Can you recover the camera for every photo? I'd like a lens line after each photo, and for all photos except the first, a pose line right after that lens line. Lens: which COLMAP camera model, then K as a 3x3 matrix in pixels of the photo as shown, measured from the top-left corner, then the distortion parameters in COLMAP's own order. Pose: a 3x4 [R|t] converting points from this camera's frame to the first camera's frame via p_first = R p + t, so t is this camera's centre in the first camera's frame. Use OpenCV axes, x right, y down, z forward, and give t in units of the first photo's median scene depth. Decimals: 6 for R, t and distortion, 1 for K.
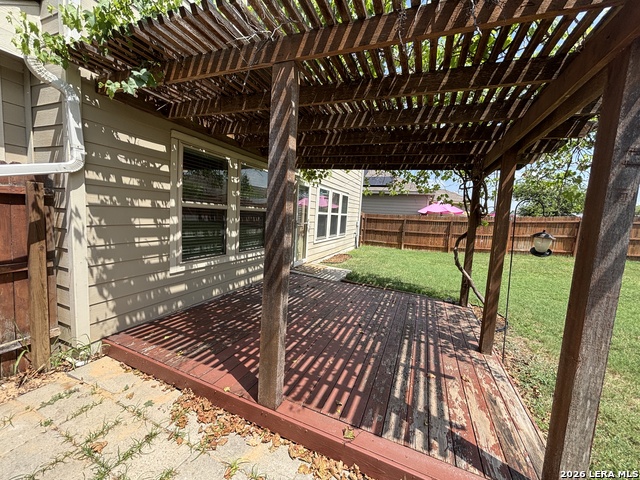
lens RADIAL K [[260.8, 0, 320.0], [0, 260.8, 240.0], [0, 0, 1]] dist [0.000142, 0.000291]
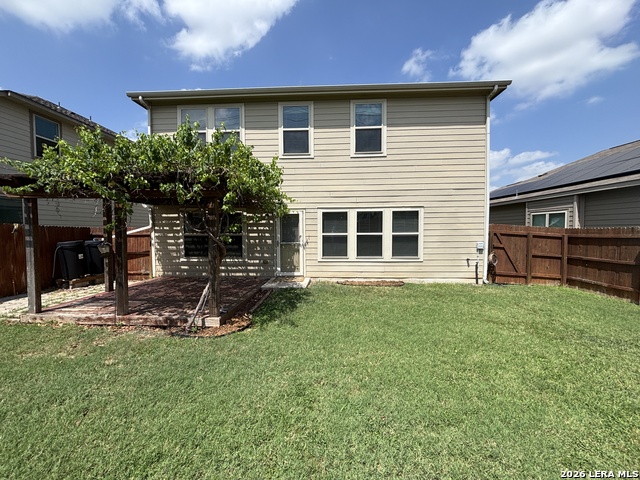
lens RADIAL K [[260.8, 0, 320.0], [0, 260.8, 240.0], [0, 0, 1]] dist [0.000142, 0.000291]
pose [[0.319747, -0.026169, -0.947141, 2.440743], [-0.072626, 0.996001, -0.052037, -0.046362], [0.944715, 0.085426, 0.316568, 1.512167]]
